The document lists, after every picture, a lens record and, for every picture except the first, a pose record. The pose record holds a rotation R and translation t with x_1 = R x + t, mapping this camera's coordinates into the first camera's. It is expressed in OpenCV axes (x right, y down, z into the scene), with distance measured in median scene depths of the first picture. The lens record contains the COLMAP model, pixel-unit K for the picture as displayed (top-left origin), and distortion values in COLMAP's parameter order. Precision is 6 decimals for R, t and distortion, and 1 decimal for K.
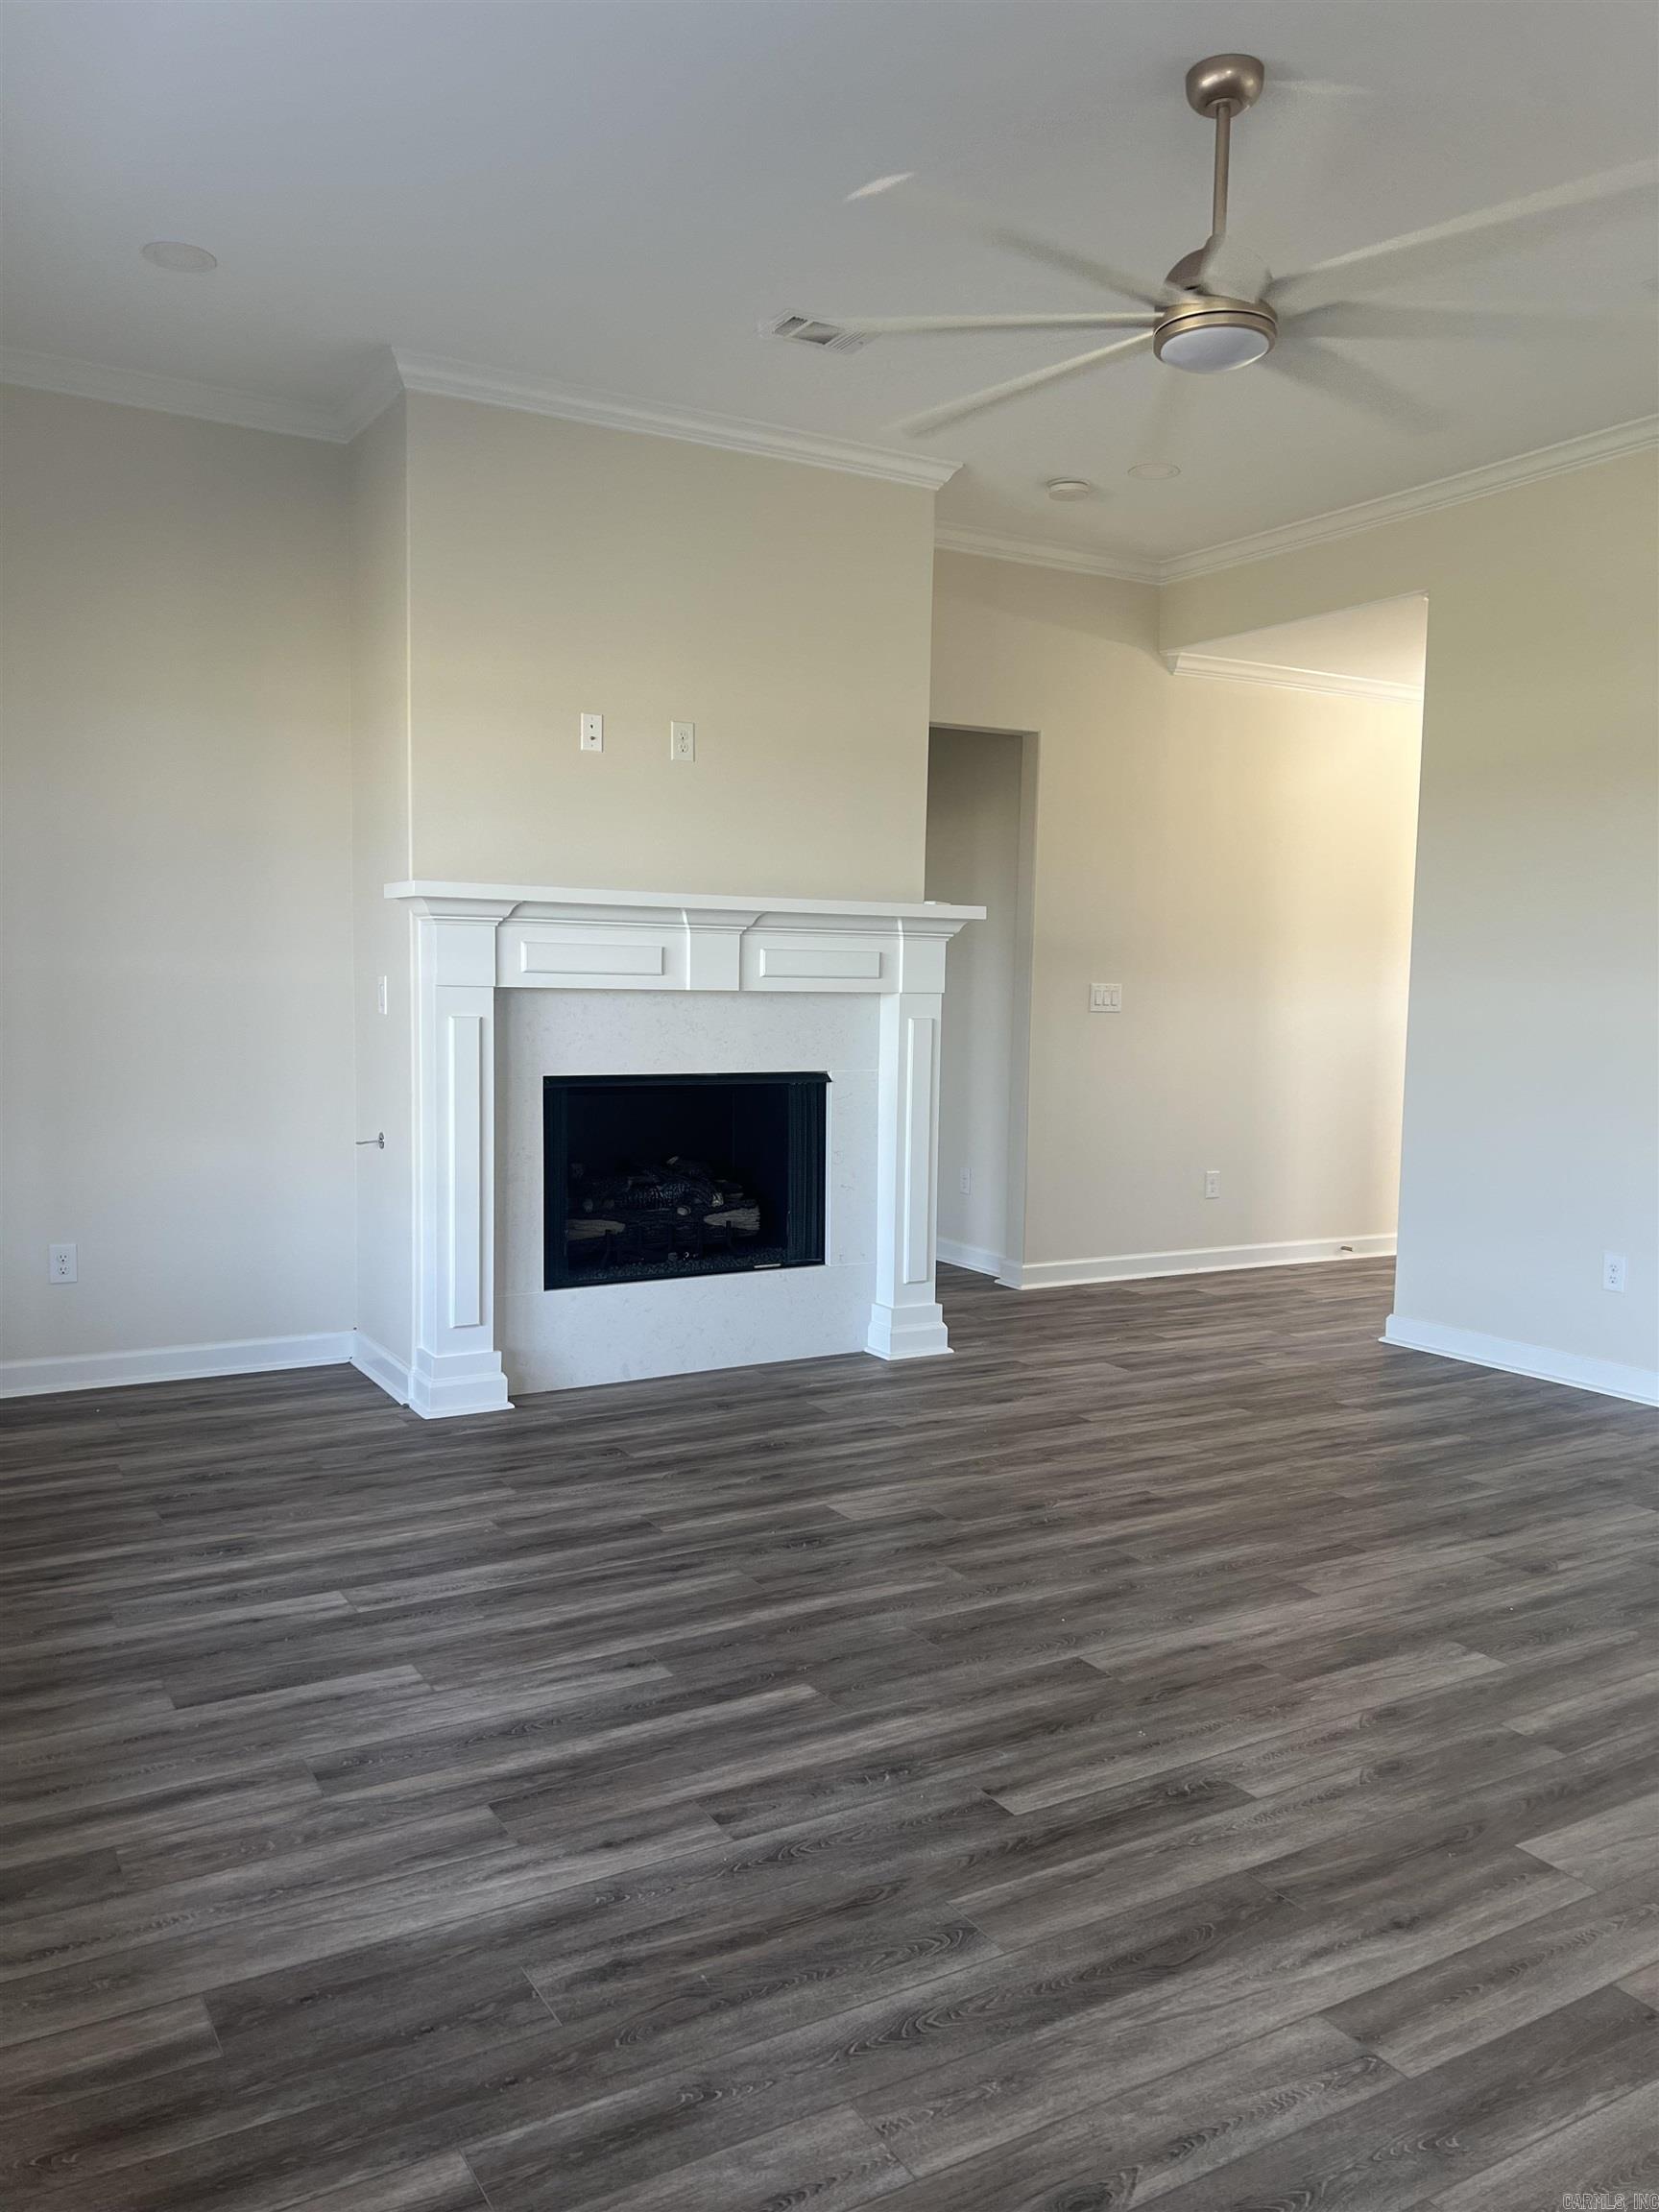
lens RADIAL K [[1636.6, 0, 823.9], [0, 1636.6, 1139.2], [0, 0, 1]] dist [0.002415, -0.002881]
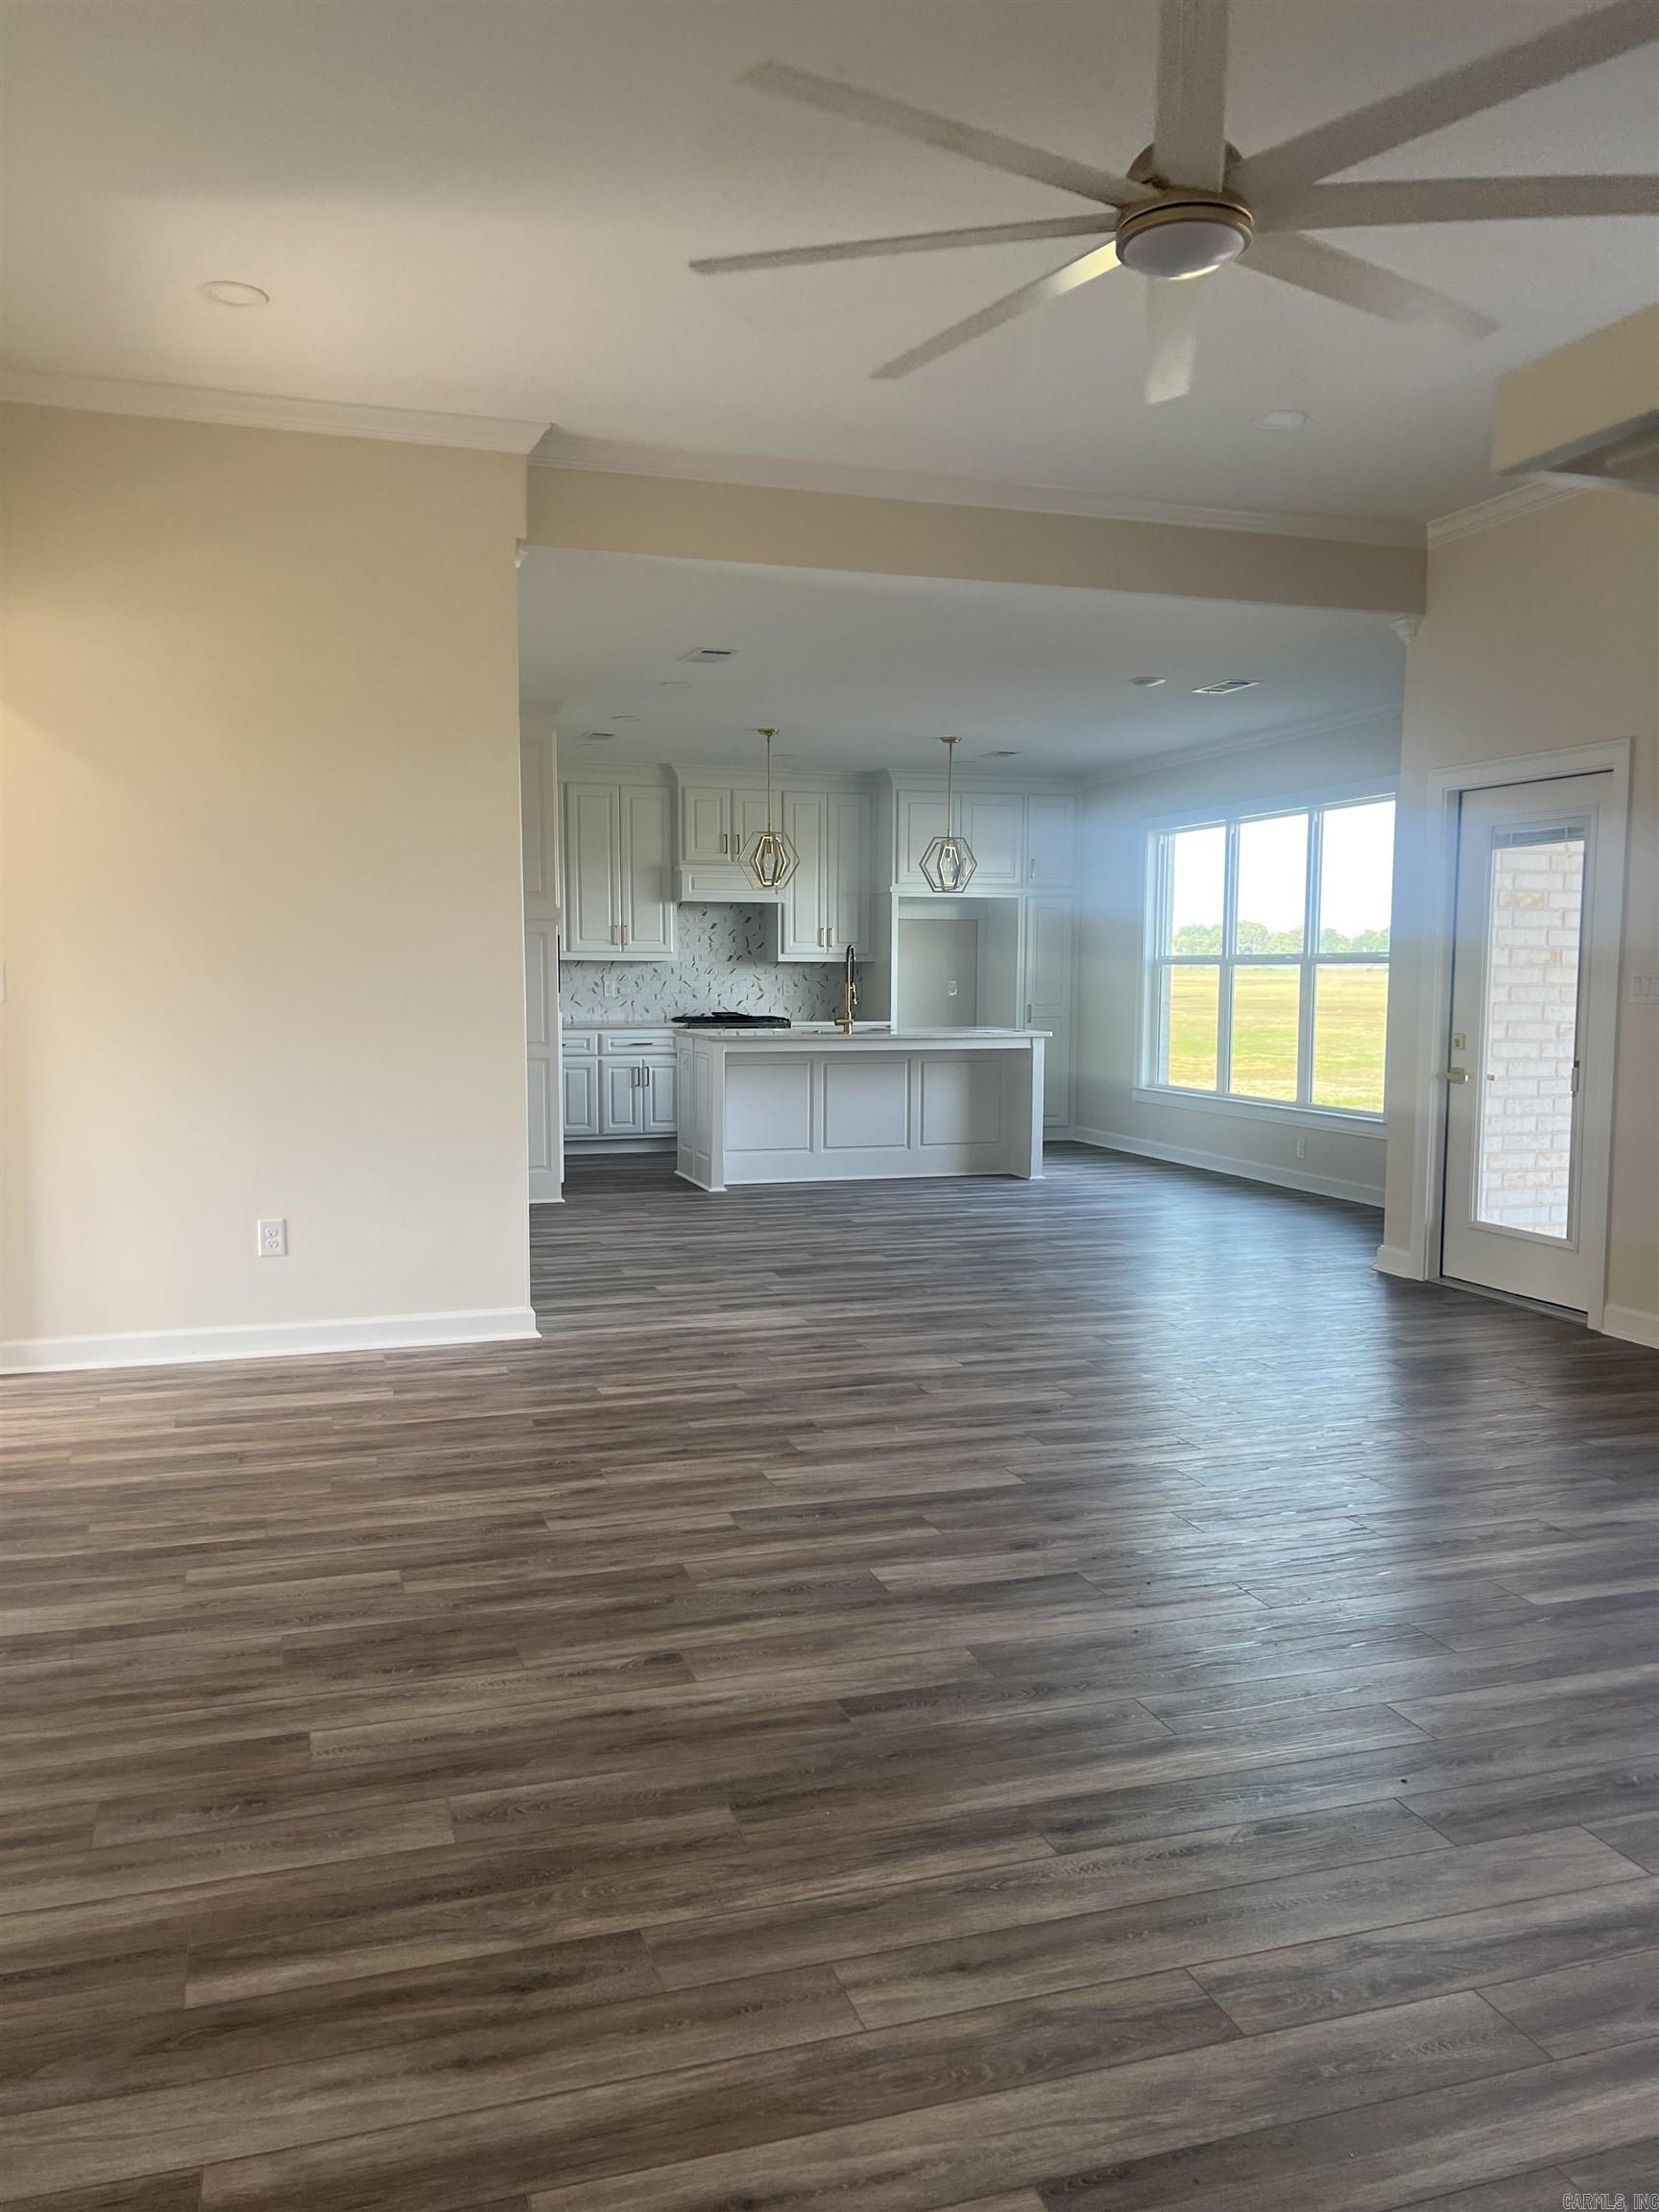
lens RADIAL K [[1636.6, 0, 823.9], [0, 1636.6, 1139.2], [0, 0, 1]] dist [0.002415, -0.002881]
pose [[-0.973822, -0.040000, 0.223765, 0.181438], [0.007488, 0.978217, 0.207452, -0.166200], [-0.227189, 0.203696, -0.952309, 1.718341]]
